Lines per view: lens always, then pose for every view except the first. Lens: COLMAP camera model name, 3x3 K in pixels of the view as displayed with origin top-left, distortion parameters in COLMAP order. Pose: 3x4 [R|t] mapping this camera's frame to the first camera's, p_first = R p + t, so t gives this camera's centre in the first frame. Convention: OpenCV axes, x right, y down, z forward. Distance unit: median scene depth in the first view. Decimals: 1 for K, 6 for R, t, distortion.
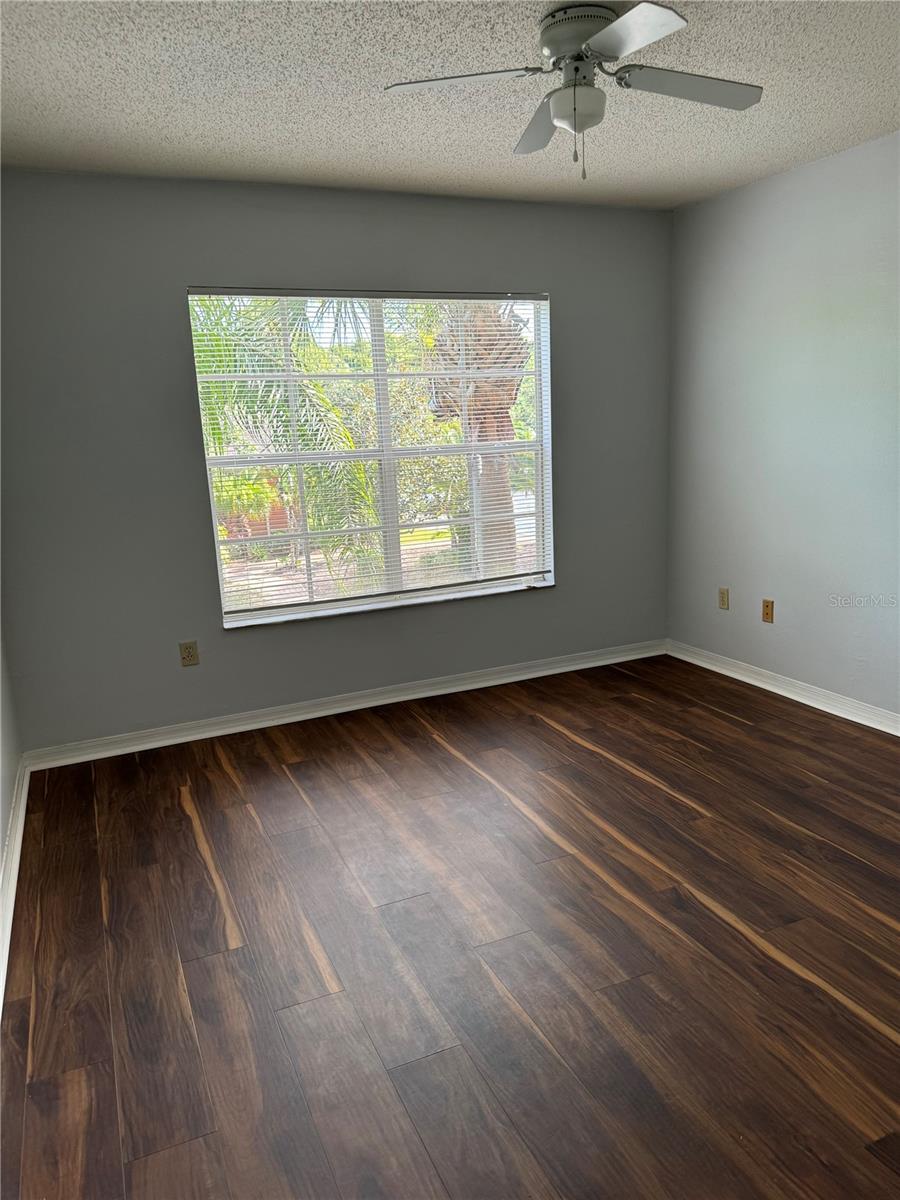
lens RADIAL K [[847.7, 0, 448.1], [0, 847.7, 601.6], [0, 0, 1]] dist [0.063377, -0.082225]
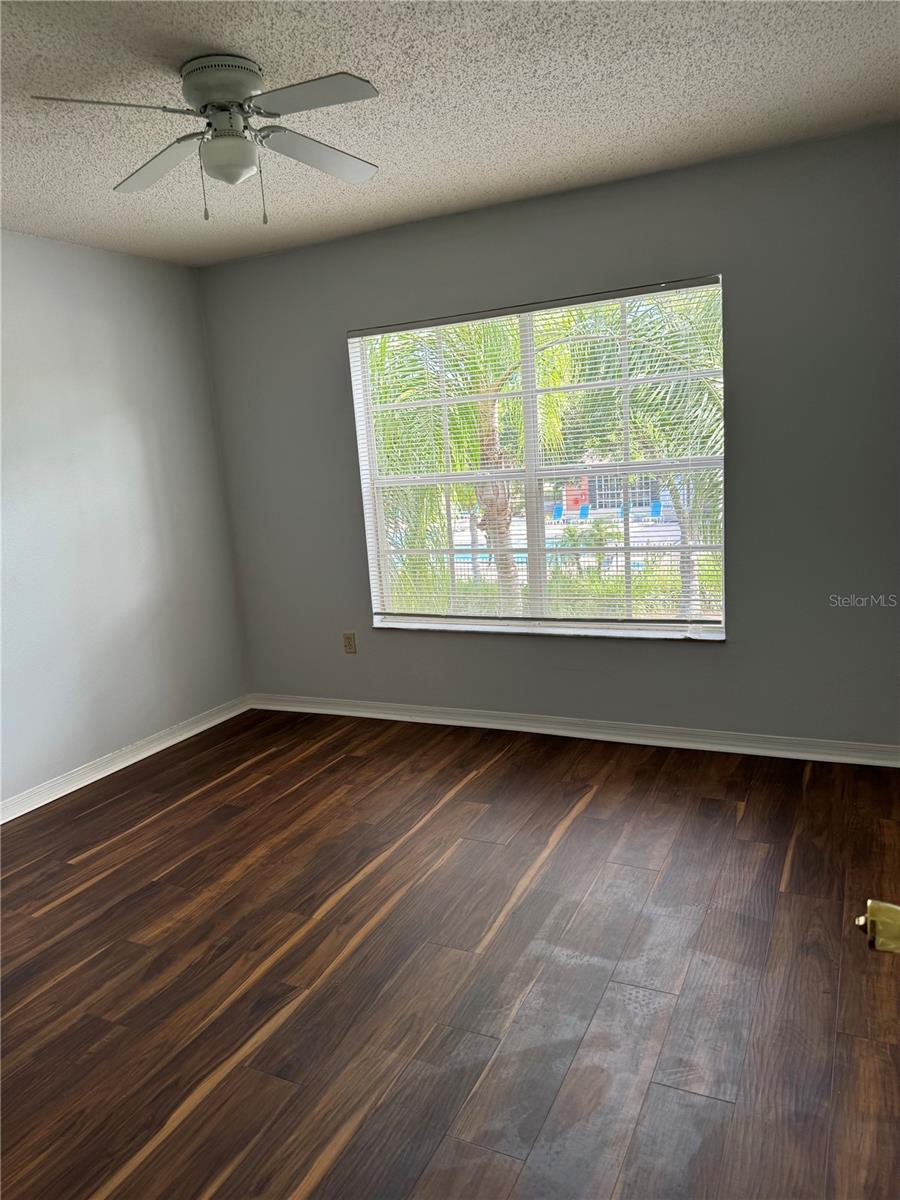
lens RADIAL K [[847.7, 0, 443.3], [0, 847.7, 600.1], [0, 0, 1]] dist [0.063377, -0.082225]
pose [[0.635411, 0.140108, -0.759356, 0.639068], [-0.113781, 0.989655, 0.087391, -0.111066], [0.763745, 0.030871, 0.644780, 0.328880]]
